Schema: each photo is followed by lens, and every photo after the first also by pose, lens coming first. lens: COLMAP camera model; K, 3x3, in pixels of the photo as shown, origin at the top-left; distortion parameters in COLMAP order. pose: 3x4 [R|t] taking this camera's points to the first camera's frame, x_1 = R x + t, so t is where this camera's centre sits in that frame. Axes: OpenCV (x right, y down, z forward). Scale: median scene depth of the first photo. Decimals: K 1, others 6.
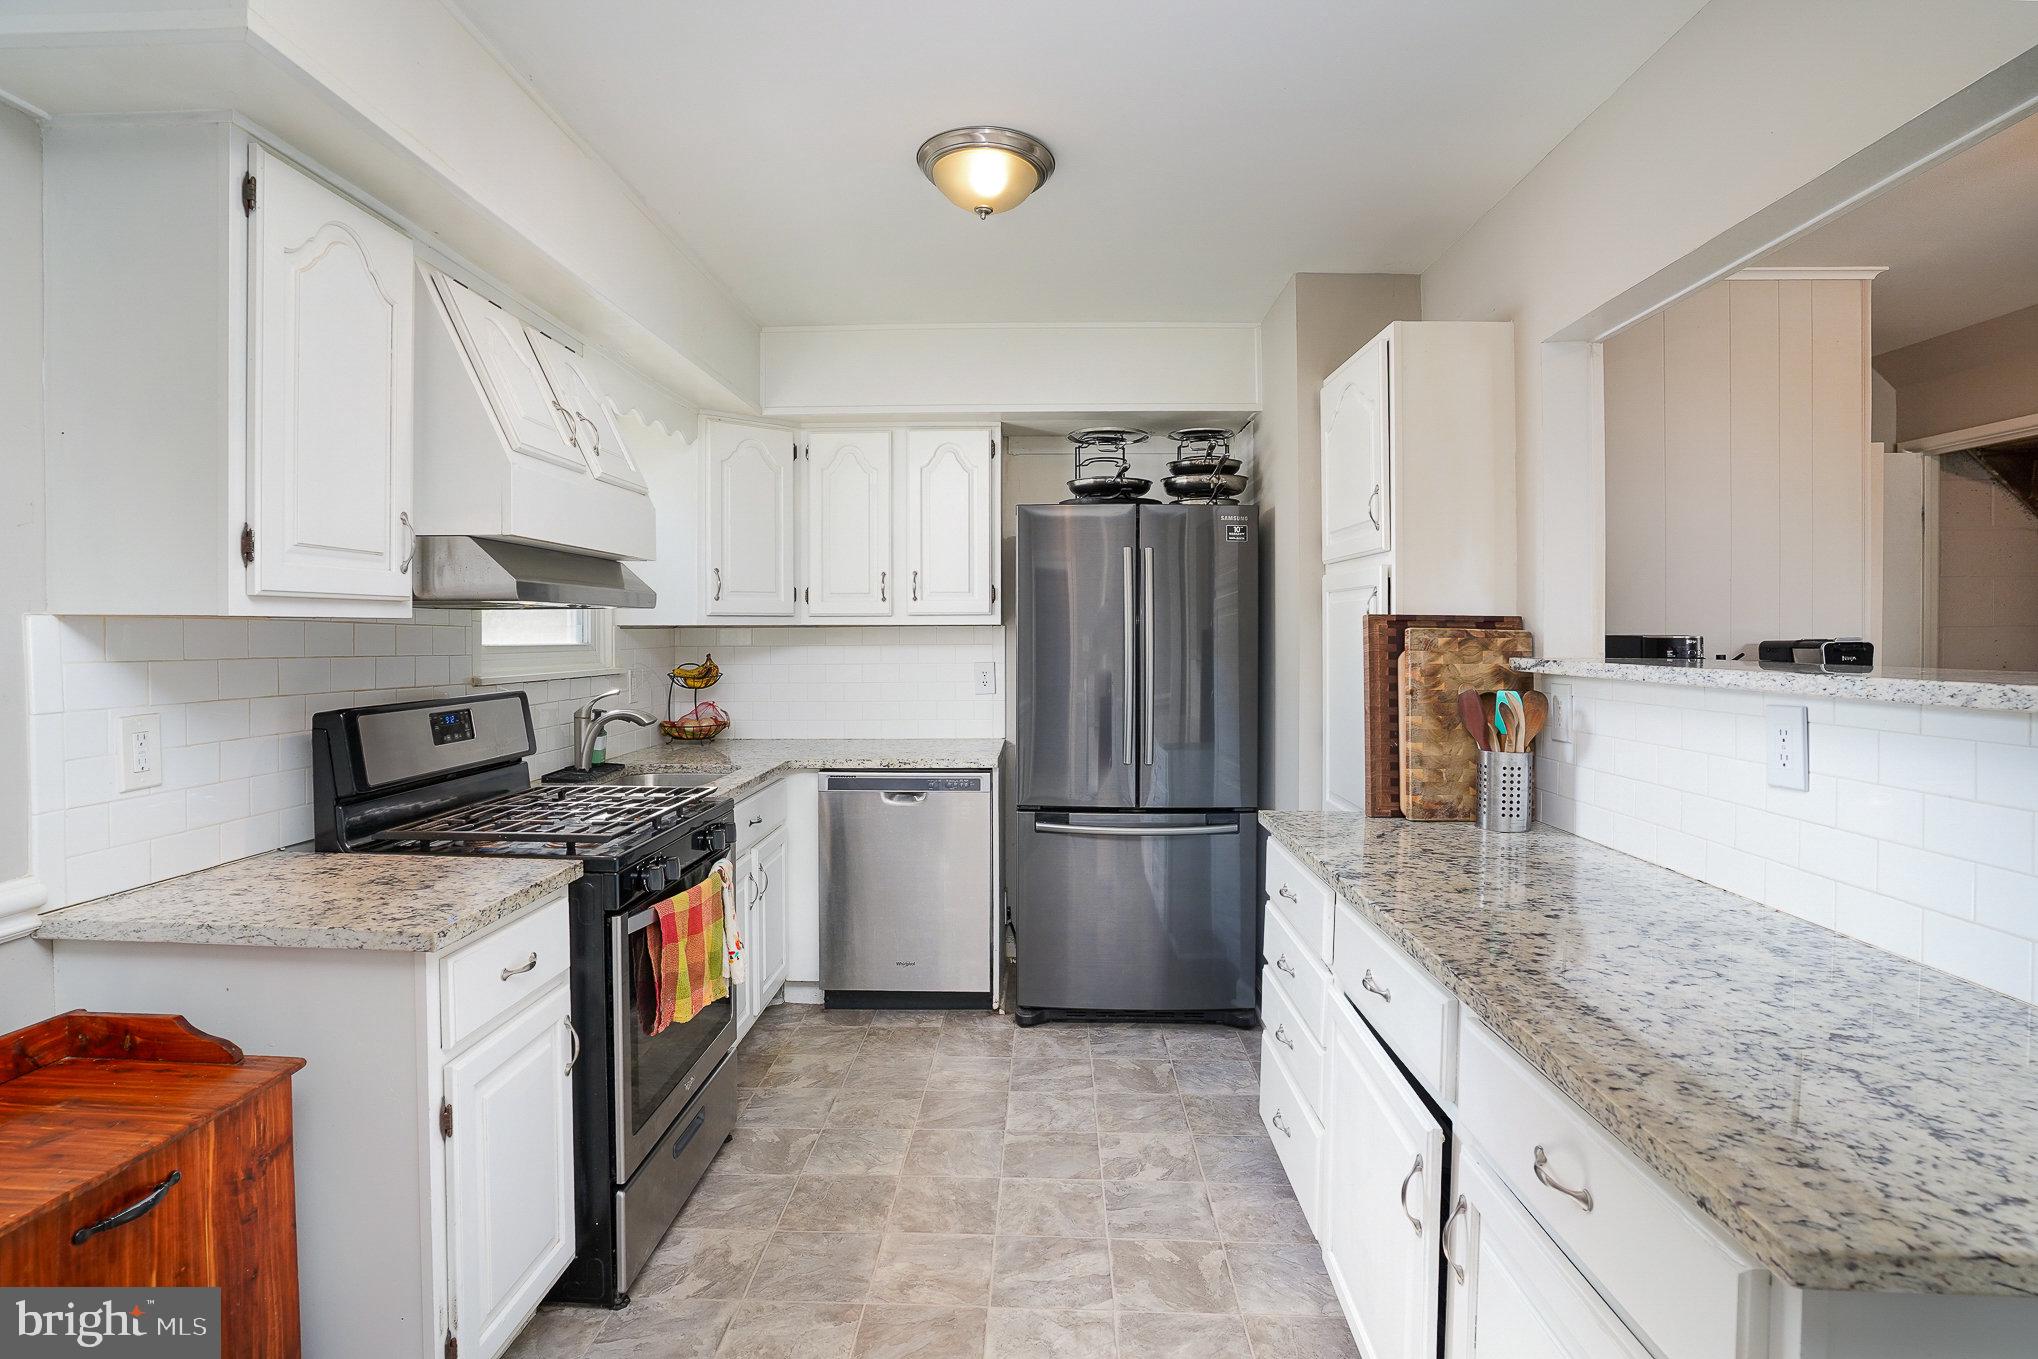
lens RADIAL K [[1051.9, 0, 1008.6], [0, 1051.9, 647.2], [0, 0, 1]] dist [-0.048927, 0.018131]
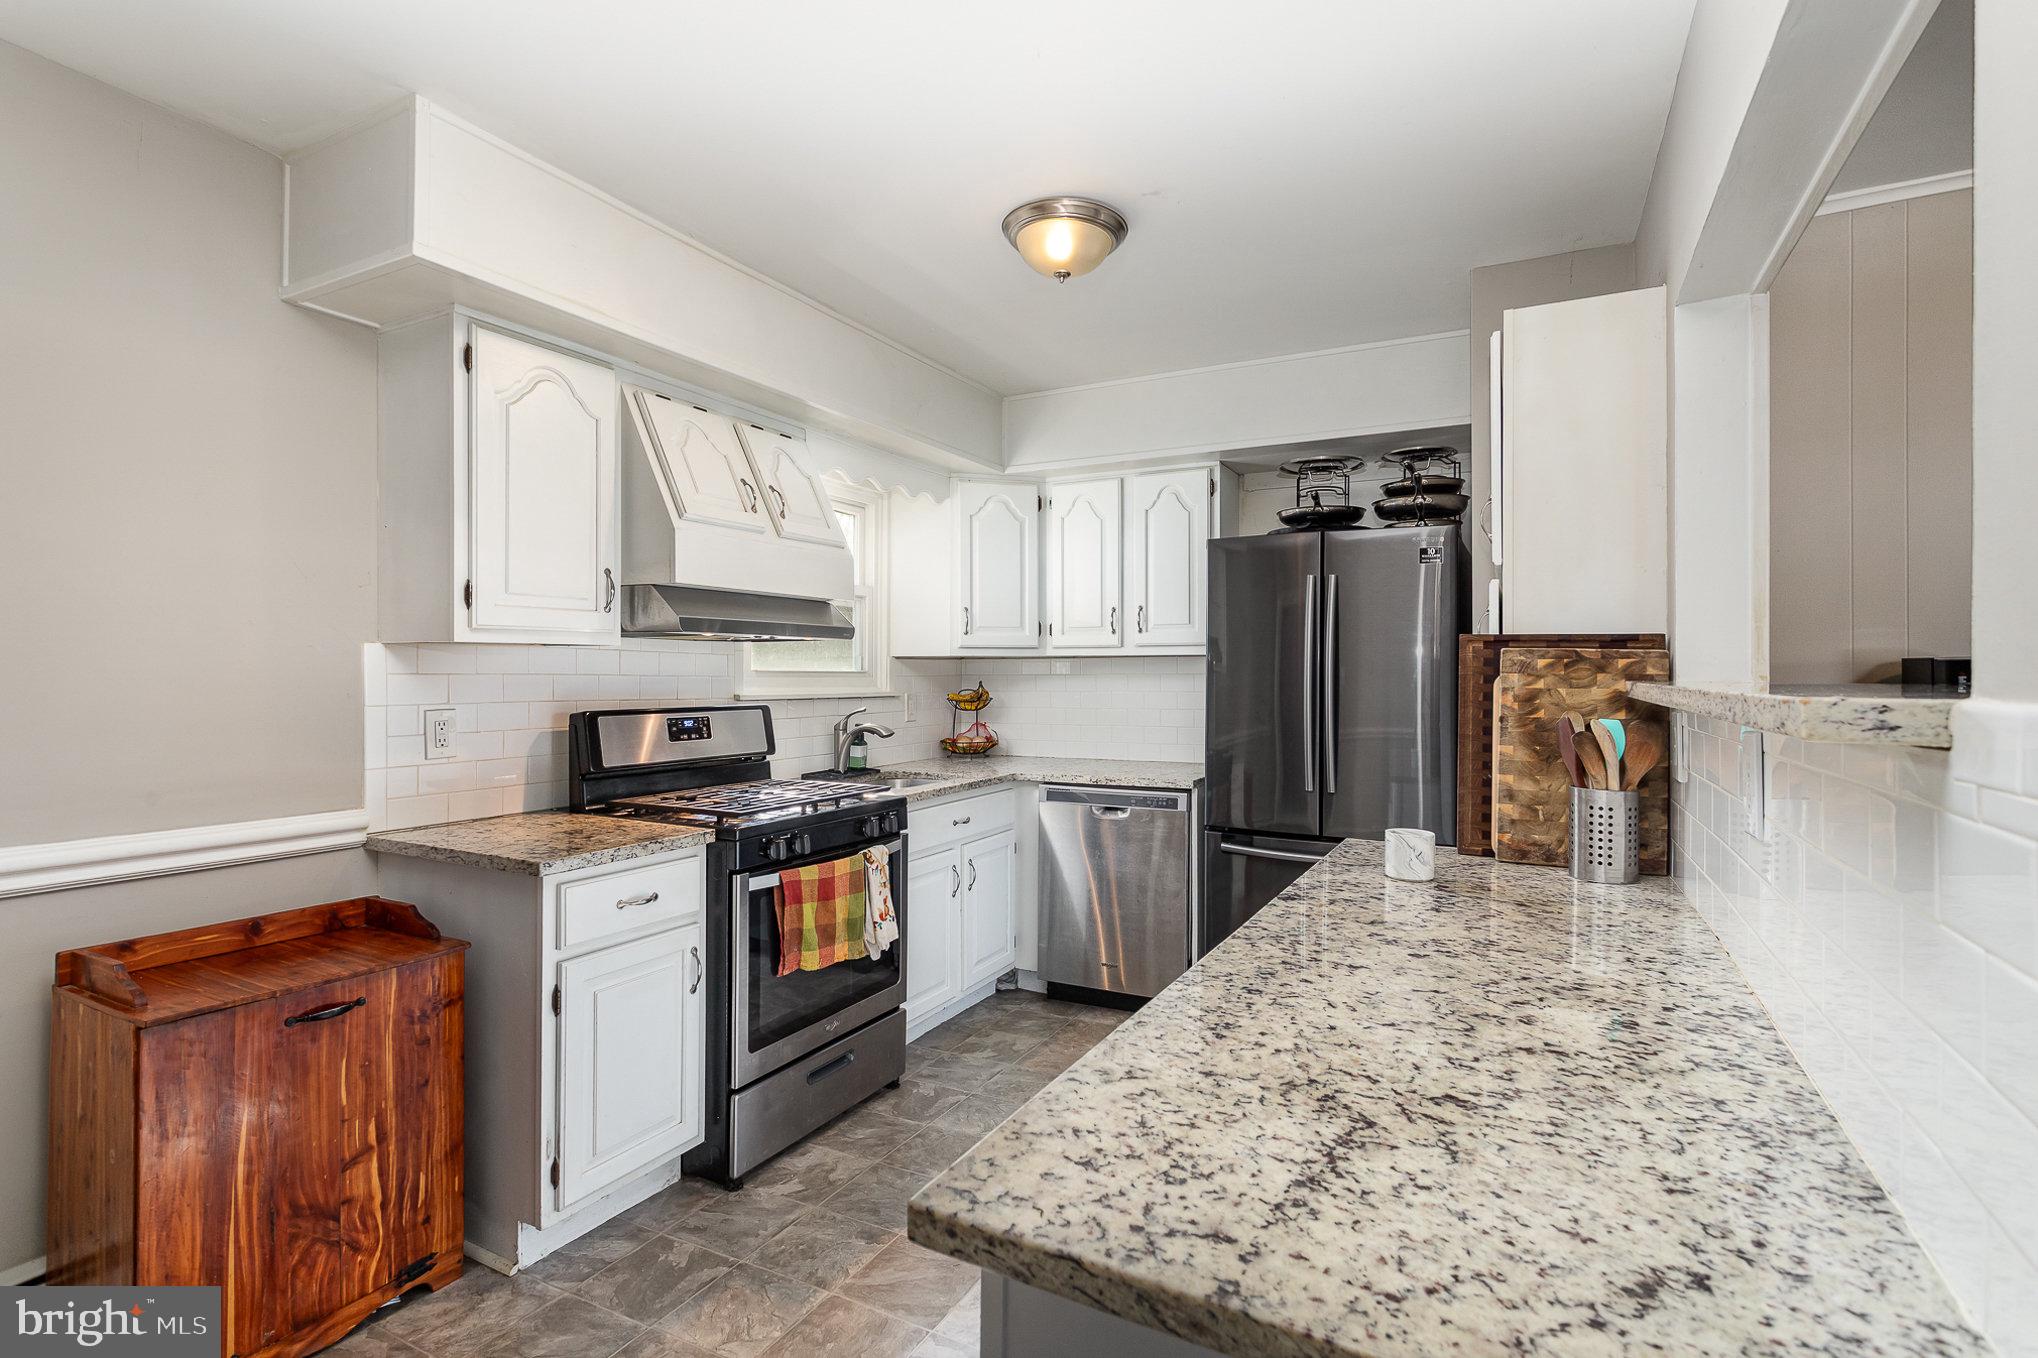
lens RADIAL K [[994.3, 0, 1008.1], [0, 994.3, 667.7], [0, 0, 1]] dist [0.017754, 0.000166]
pose [[0.895526, -0.000823, -0.445009, 0.385630], [-0.007114, 0.999844, -0.016164, 0.015347], [0.444953, 0.017641, 0.895380, 0.032624]]
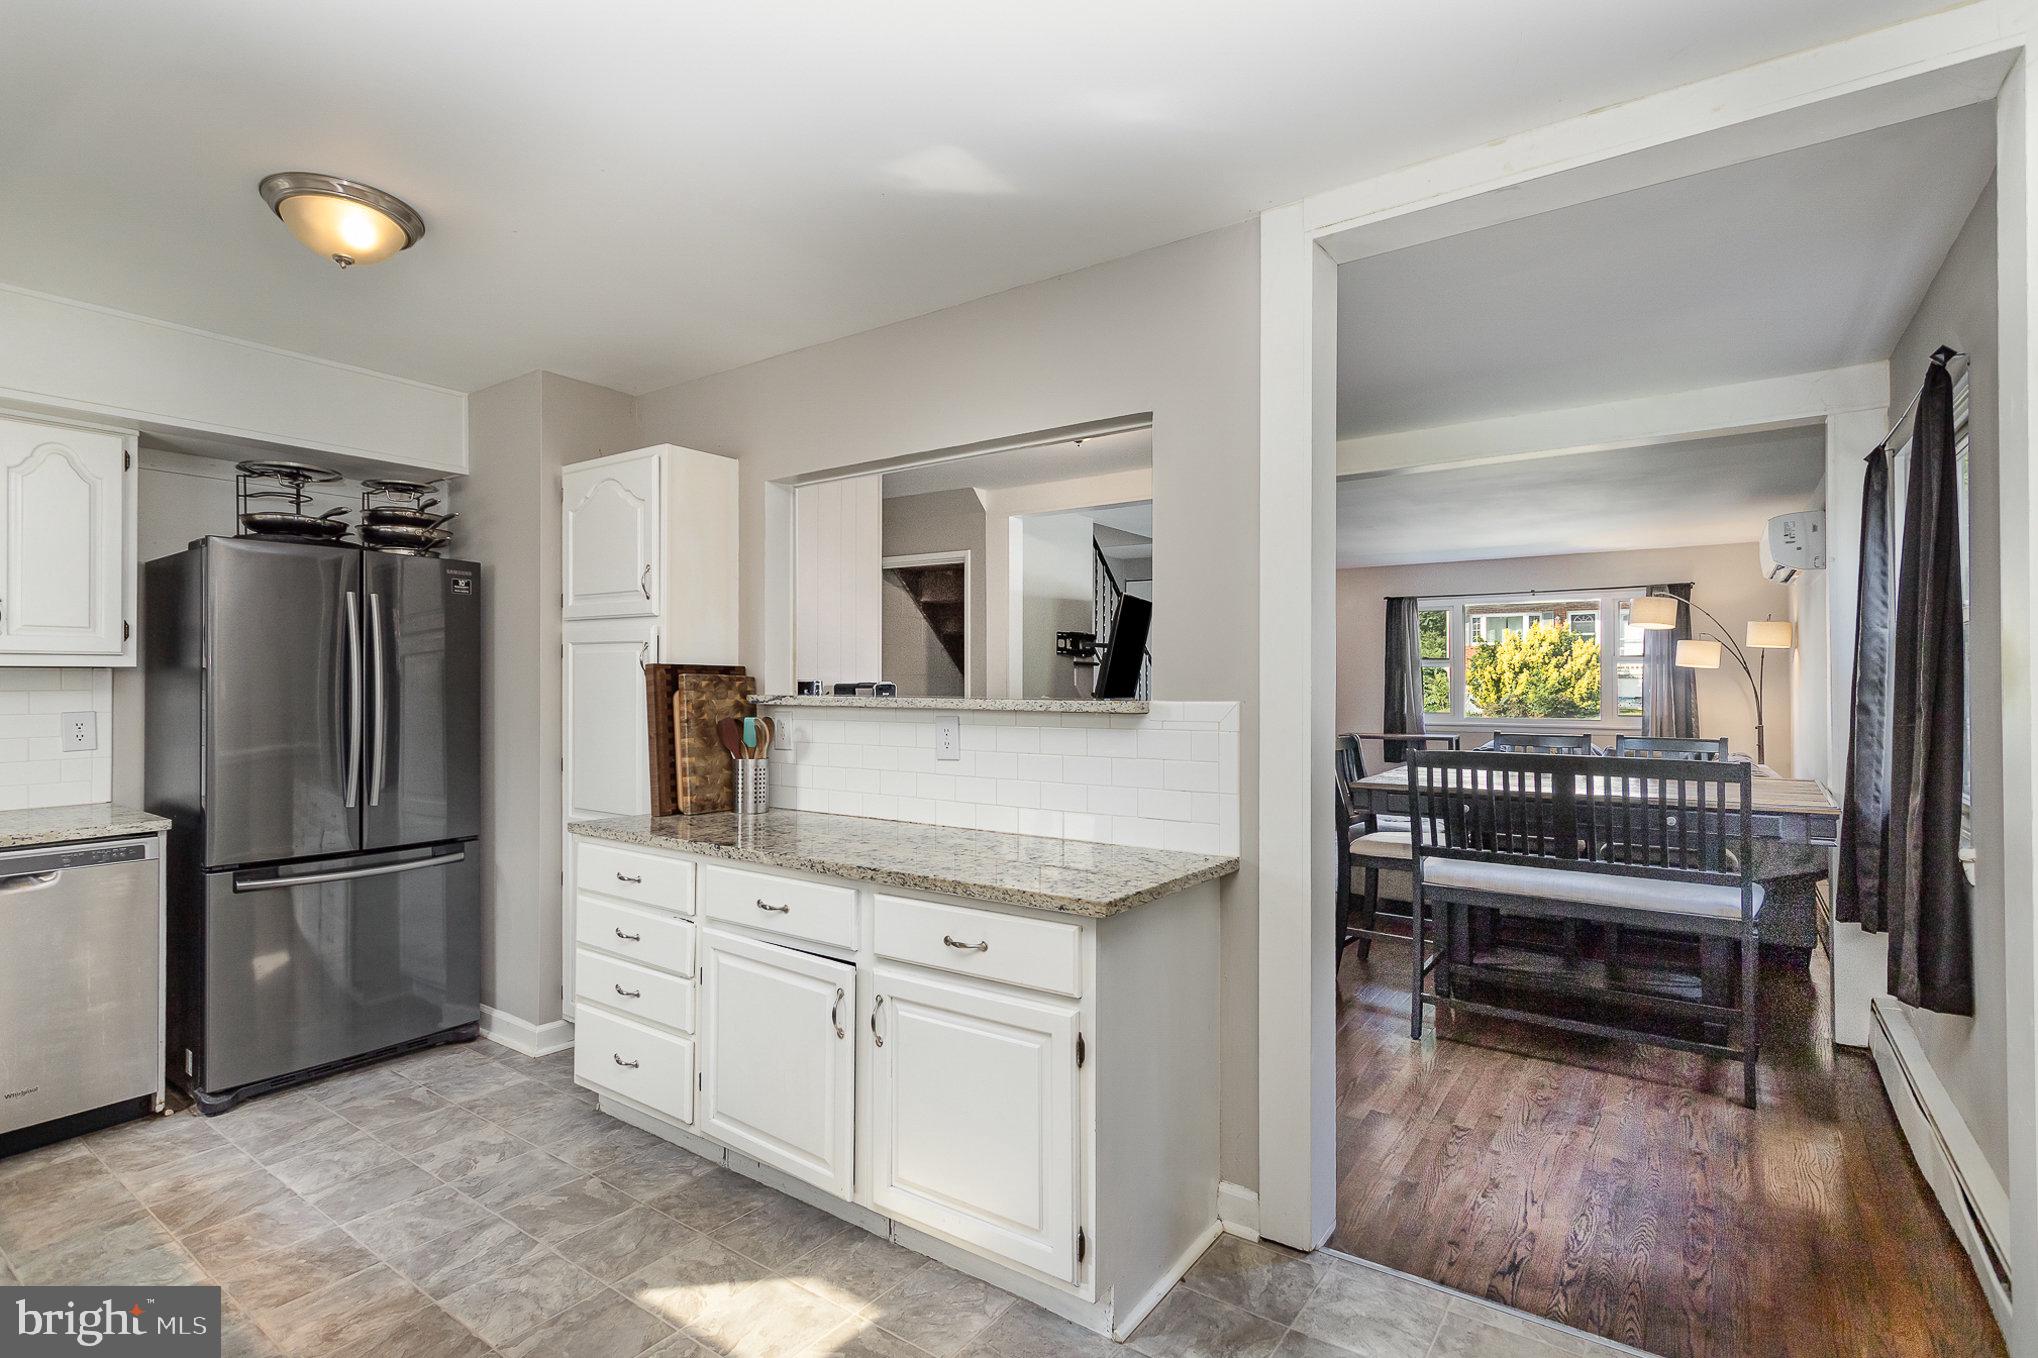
lens RADIAL K [[994.3, 0, 1001.1], [0, 994.3, 669.7], [0, 0, 1]] dist [0.017754, 0.000166]
pose [[0.562963, 0.008379, 0.826439, -0.456488], [0.008997, 0.999827, -0.016266, 0.000946], [-0.826433, 0.016593, 0.562791, -0.072958]]
